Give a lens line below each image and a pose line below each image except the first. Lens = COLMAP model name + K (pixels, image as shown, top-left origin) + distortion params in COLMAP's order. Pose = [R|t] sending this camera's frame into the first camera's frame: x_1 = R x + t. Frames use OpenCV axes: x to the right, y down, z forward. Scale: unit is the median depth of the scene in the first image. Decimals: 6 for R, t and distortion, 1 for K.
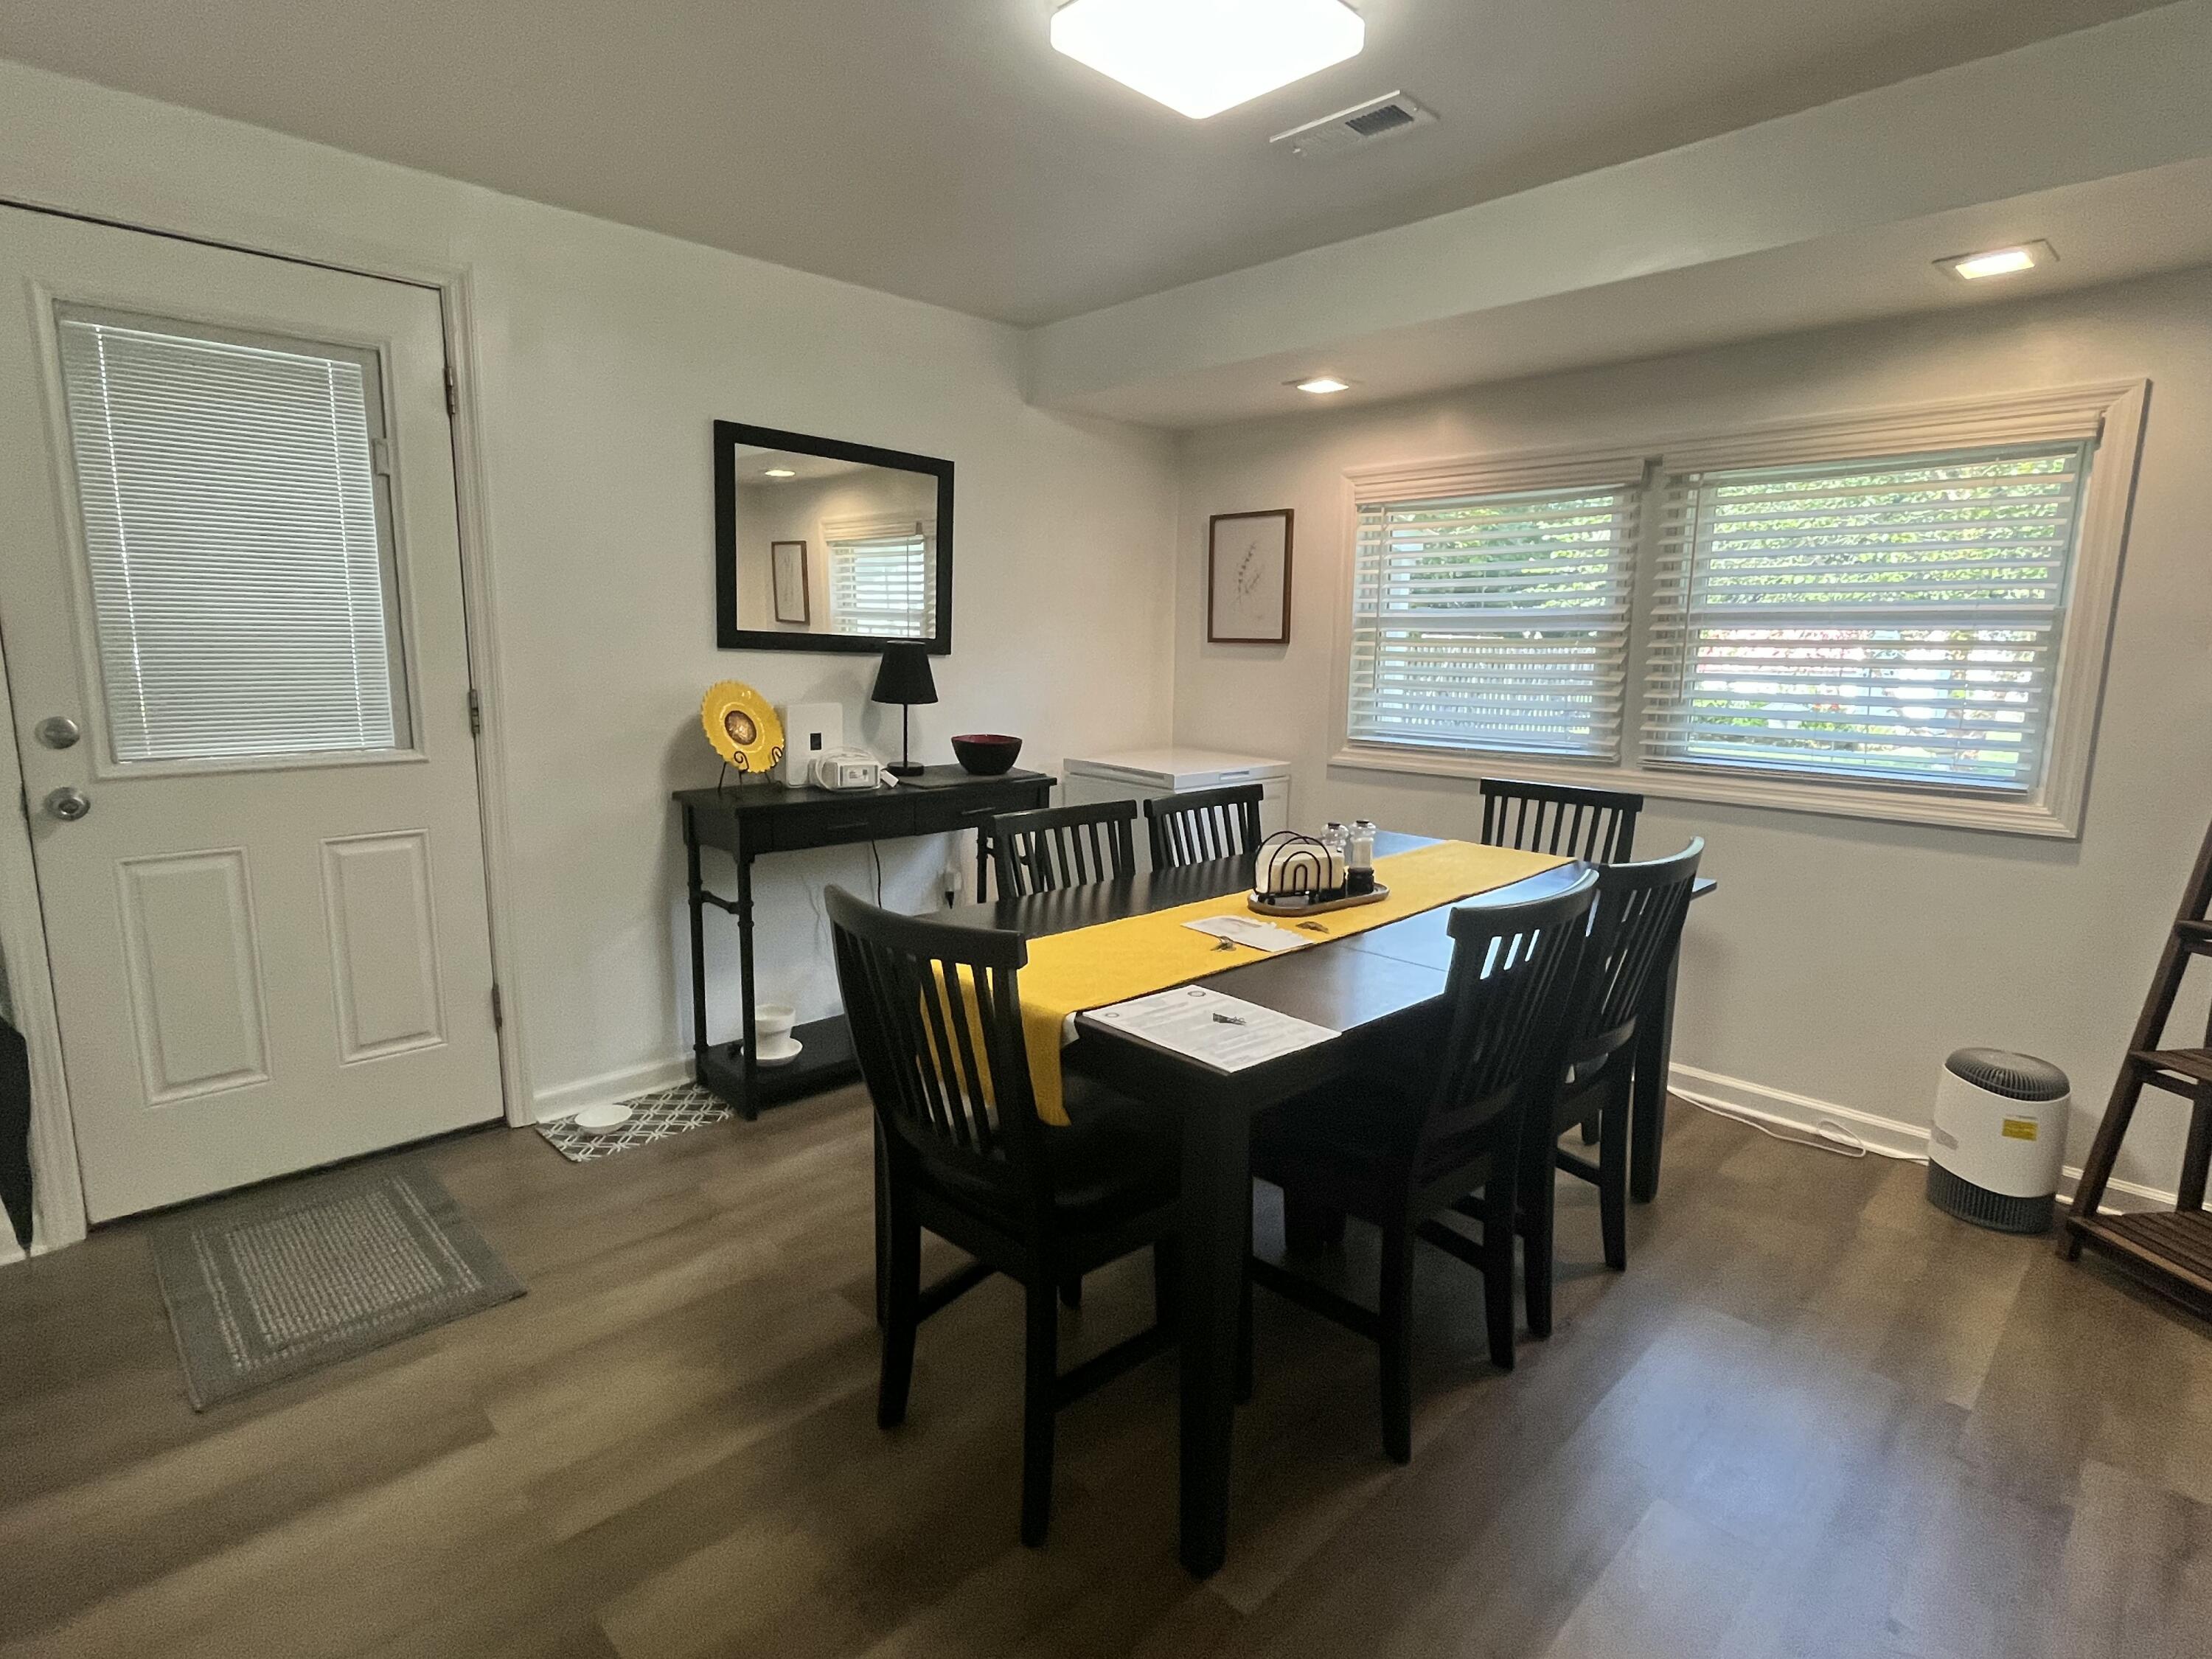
lens RADIAL K [[1125.6, 0, 1101.9], [0, 1125.6, 825.4], [0, 0, 1]] dist [-0.001183, -0.000848]
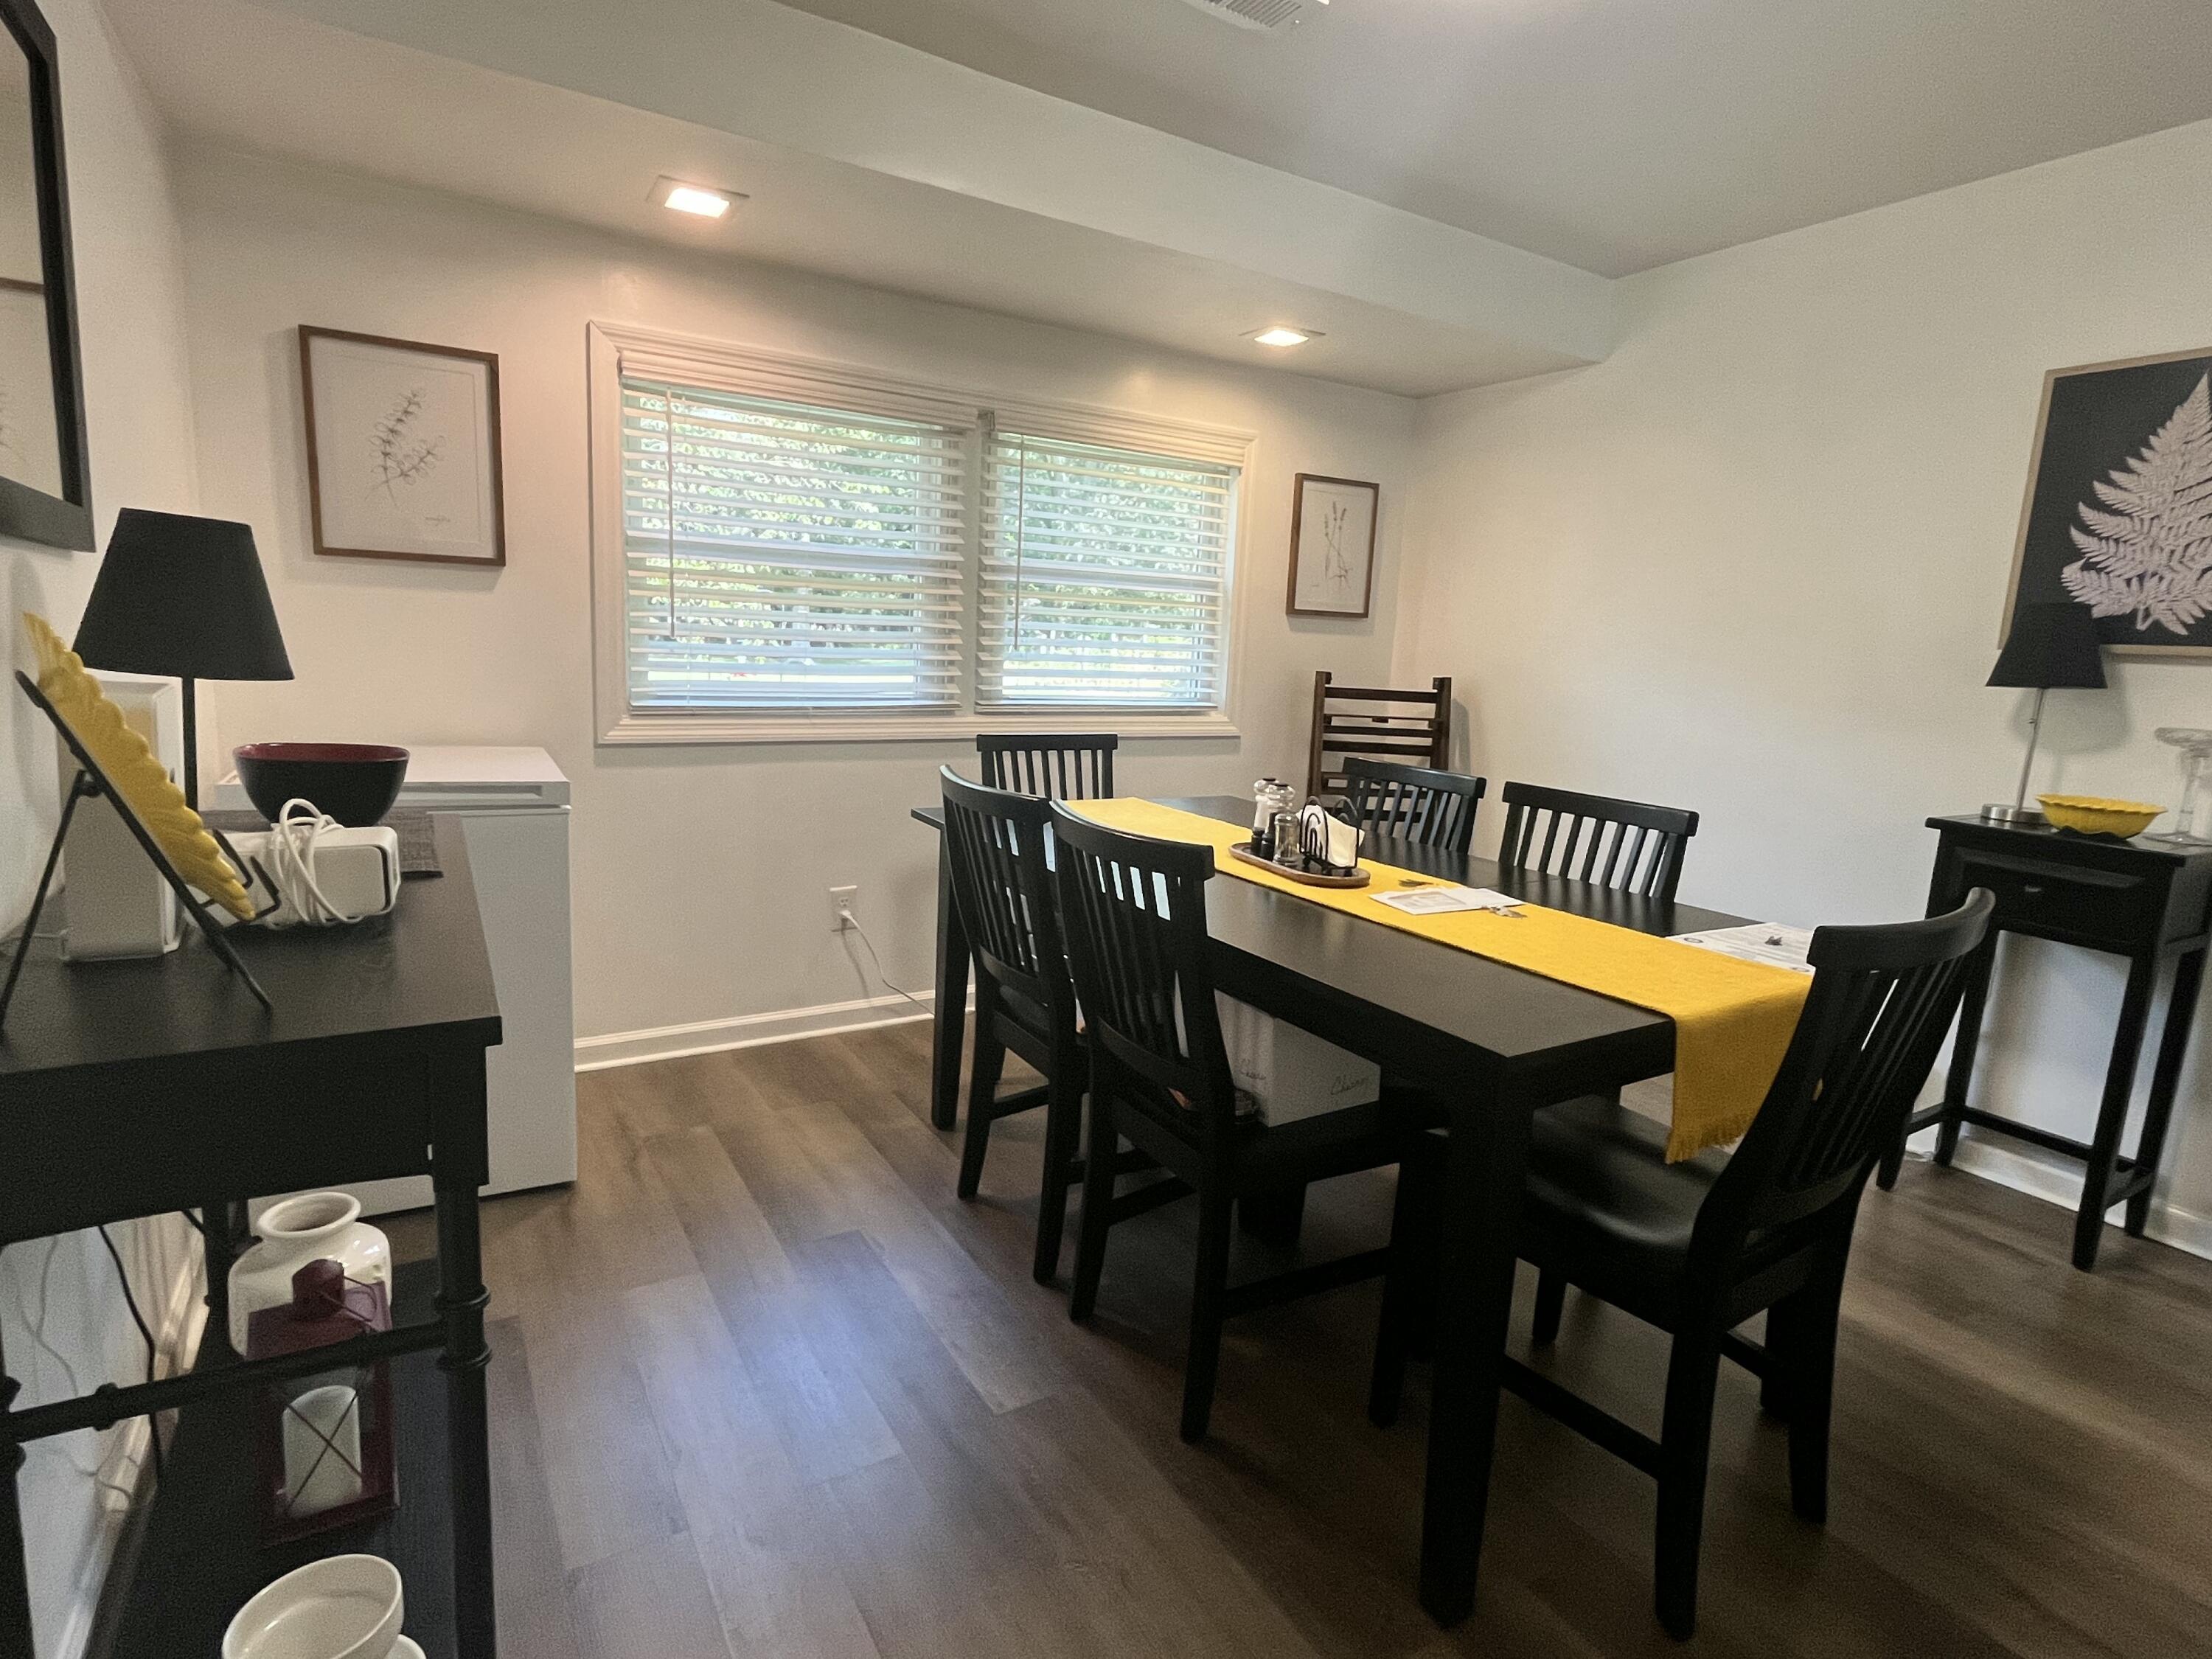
lens RADIAL K [[1125.6, 0, 1100.5], [0, 1125.6, 825.2], [0, 0, 1]] dist [-0.001183, -0.000848]
pose [[0.219315, -0.161429, 0.962207, -0.467845], [0.117849, 0.983379, 0.138120, -0.072853], [-0.968510, 0.083104, 0.234694, 0.601577]]
